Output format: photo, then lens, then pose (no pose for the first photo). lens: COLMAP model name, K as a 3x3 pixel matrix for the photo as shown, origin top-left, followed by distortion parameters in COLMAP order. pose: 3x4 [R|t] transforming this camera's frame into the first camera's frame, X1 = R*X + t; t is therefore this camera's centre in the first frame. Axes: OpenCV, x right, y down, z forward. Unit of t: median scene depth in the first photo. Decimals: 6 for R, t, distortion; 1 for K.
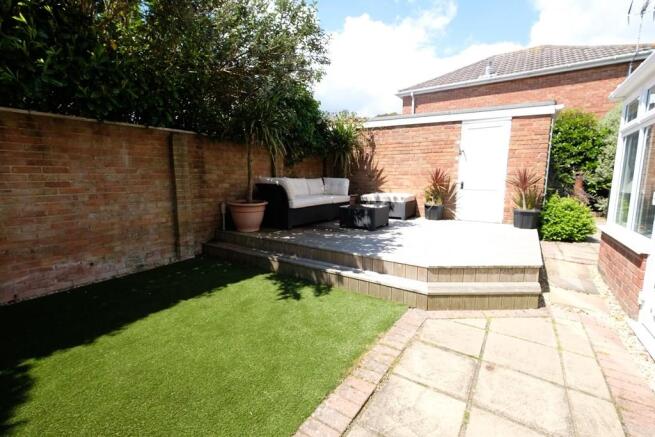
lens RADIAL K [[286.7, 0, 328.3], [0, 286.7, 217.2], [0, 0, 1]] dist [-0.001870, 0.000061]
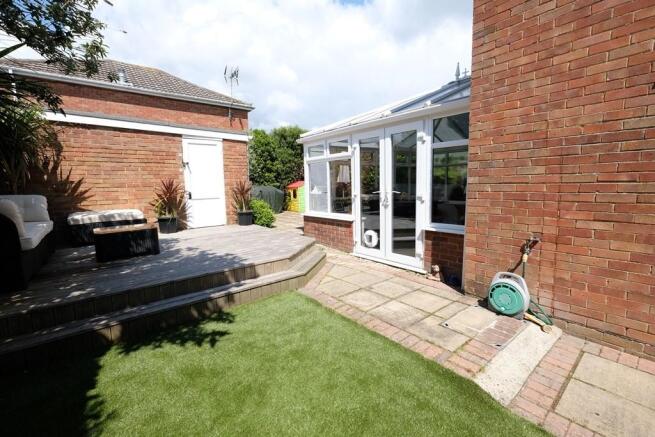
lens RADIAL K [[286.7, 0, 326.0], [0, 286.7, 218.4], [0, 0, 1]] dist [-0.001870, 0.000061]
pose [[0.283229, -0.127182, 0.950582, -0.616582], [0.152058, 0.984586, 0.086425, -0.065236], [-0.946921, 0.120066, 0.298202, 0.325261]]
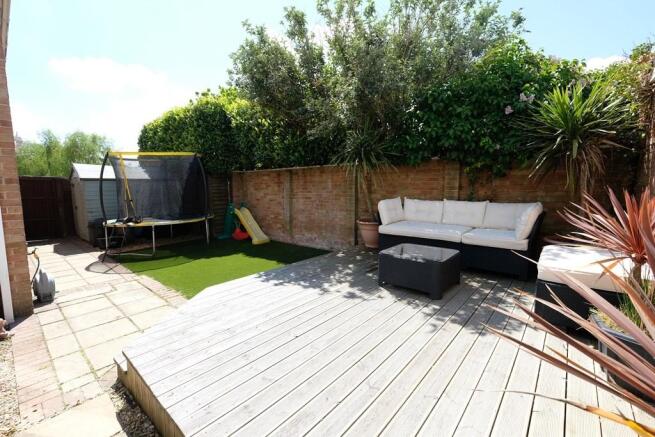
lens RADIAL K [[286.7, 0, 327.2], [0, 286.7, 216.6], [0, 0, 1]] dist [-0.001870, 0.000061]
pose [[-0.115253, 0.109190, -0.987317, 1.011009], [-0.130475, 0.983665, 0.124017, -0.219878], [0.984730, 0.143114, -0.099124, 1.143920]]
